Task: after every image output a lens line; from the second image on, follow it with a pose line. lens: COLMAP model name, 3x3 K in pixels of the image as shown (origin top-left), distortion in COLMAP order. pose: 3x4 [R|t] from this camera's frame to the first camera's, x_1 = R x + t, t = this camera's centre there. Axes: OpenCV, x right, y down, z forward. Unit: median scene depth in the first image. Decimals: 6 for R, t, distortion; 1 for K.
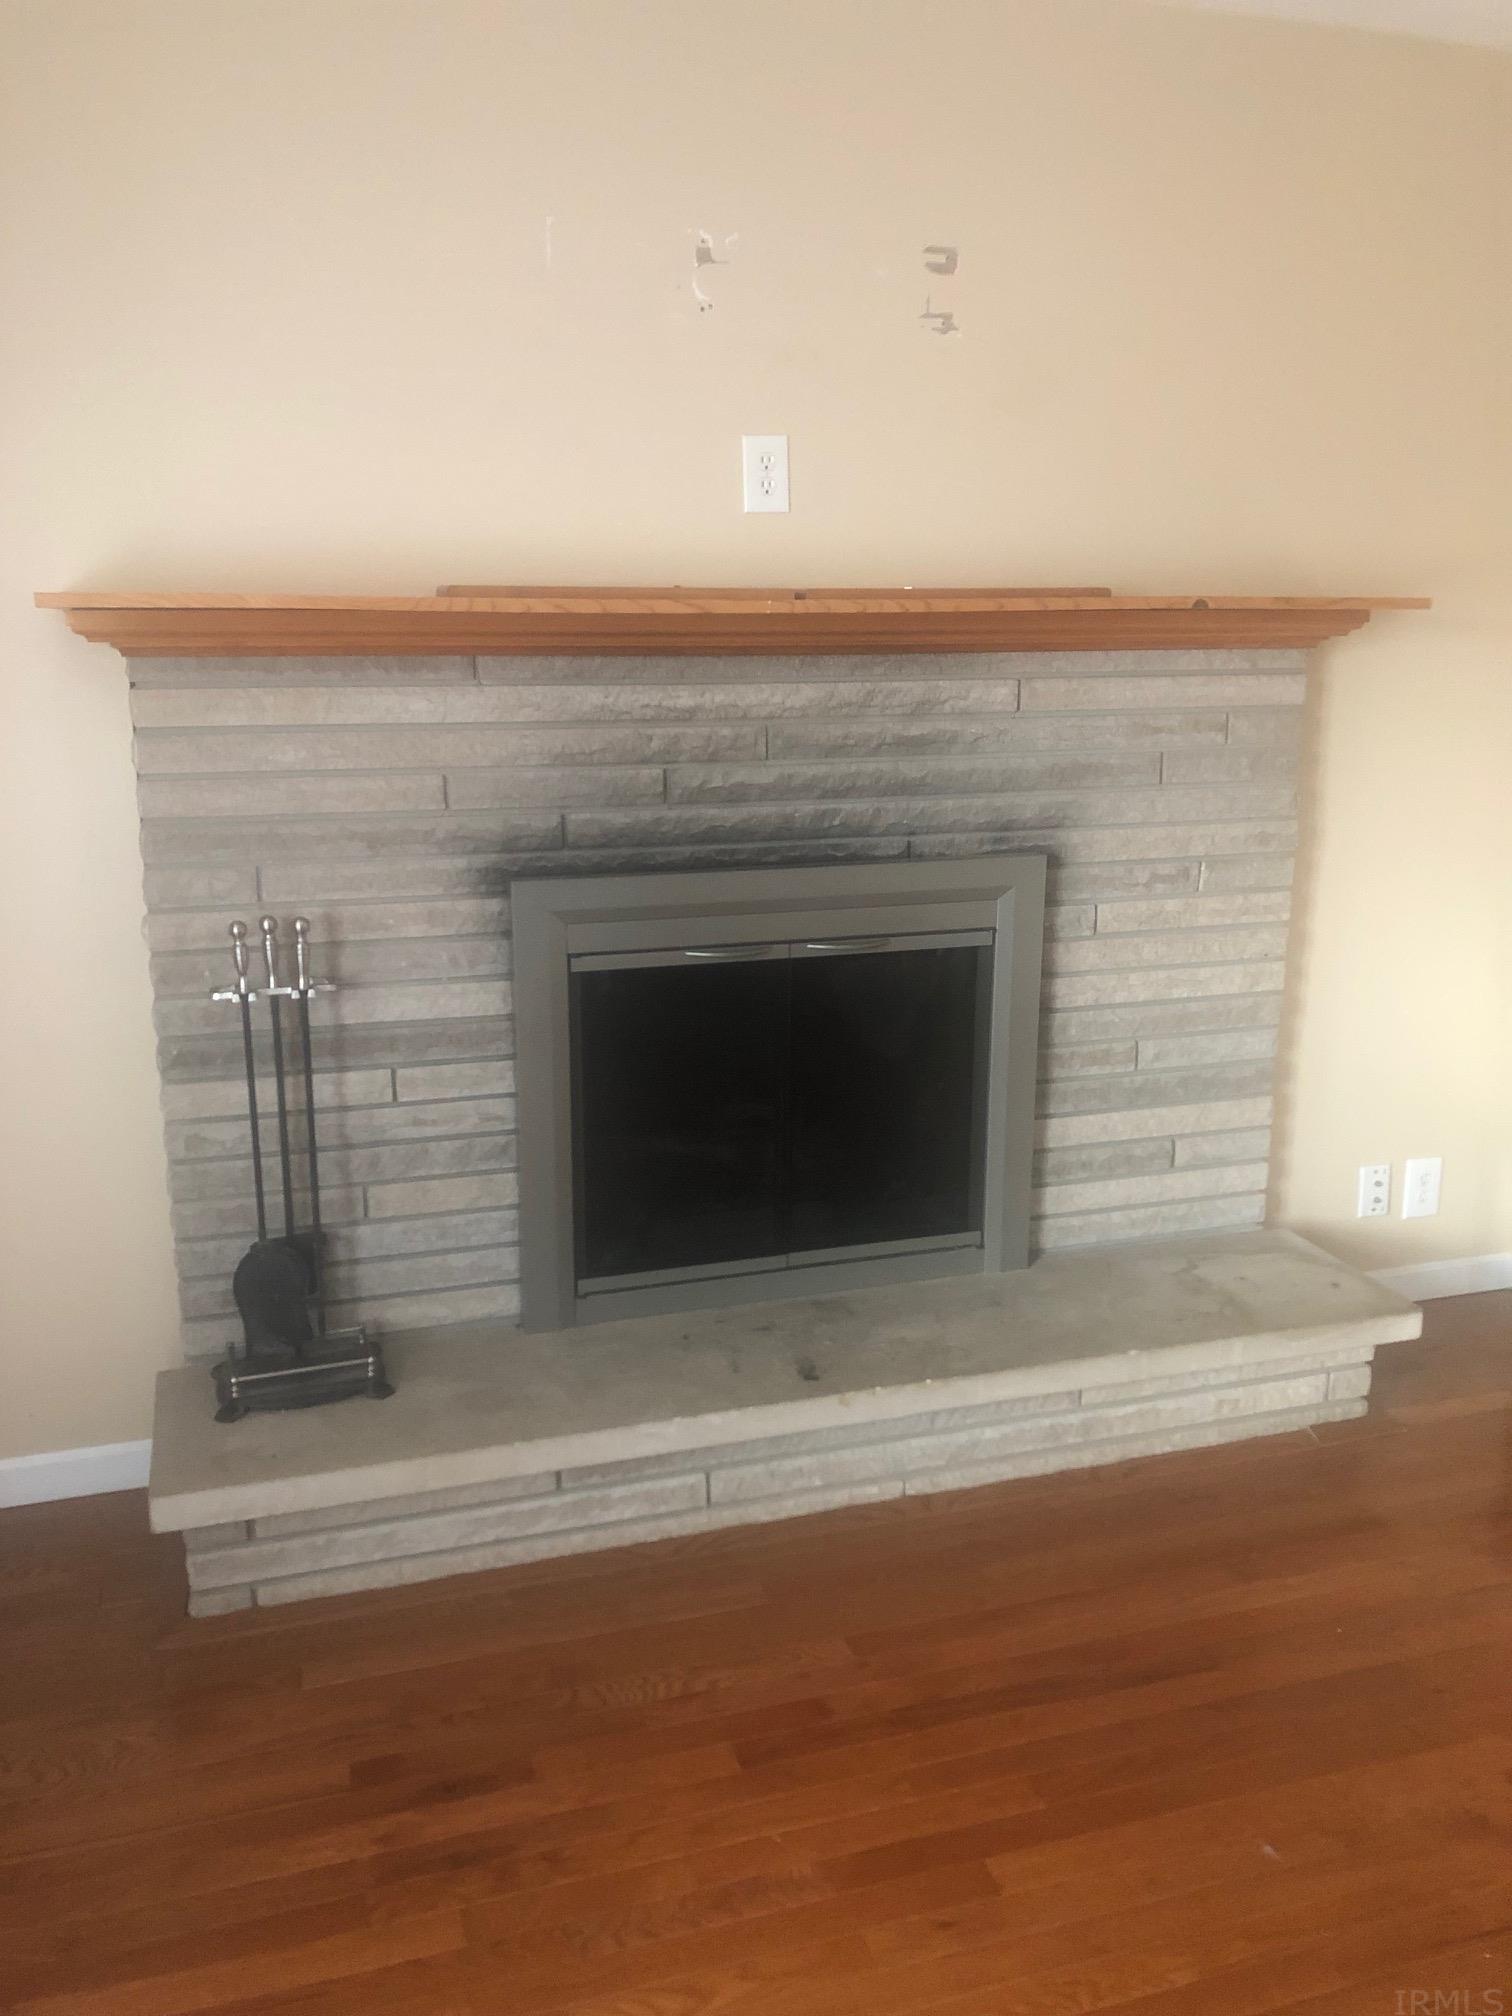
lens RADIAL K [[1637.2, 0, 766.7], [0, 1637.2, 993.6], [0, 0, 1]] dist [0.136083, -0.318507]
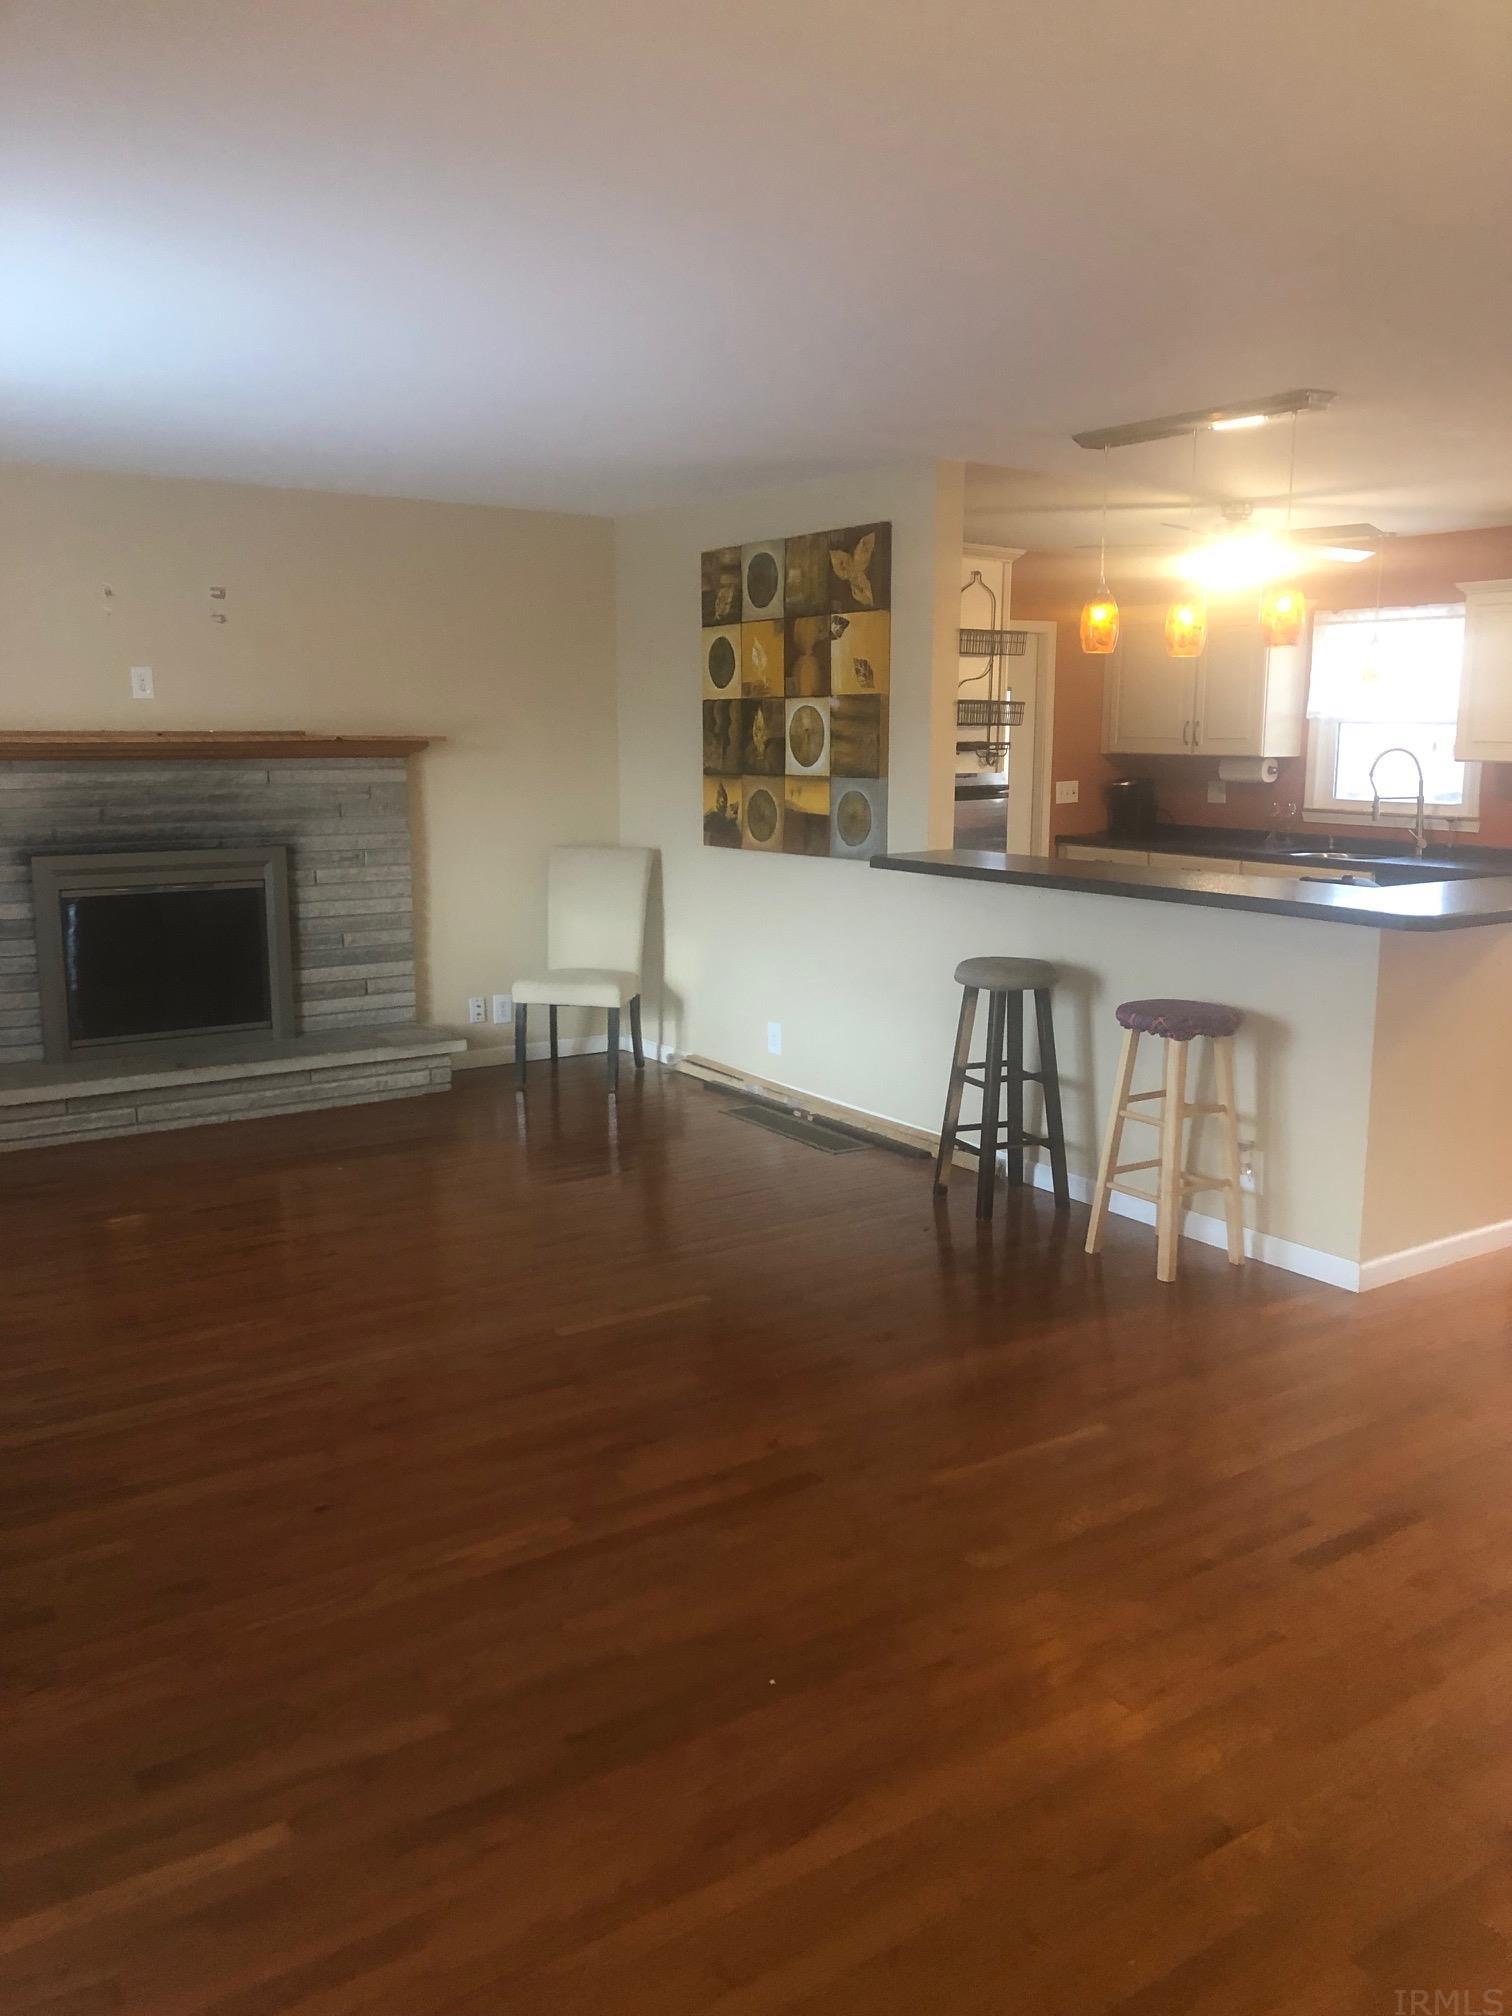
lens RADIAL K [[1633.2, 0, 777.7], [0, 1633.2, 1023.3], [0, 0, 1]] dist [0.164128, -0.480085]
pose [[0.954825, -0.051996, 0.292586, 0.137896], [0.067440, 0.996799, -0.042938, 0.302147], [-0.289417, 0.060730, 0.955275, -1.359445]]
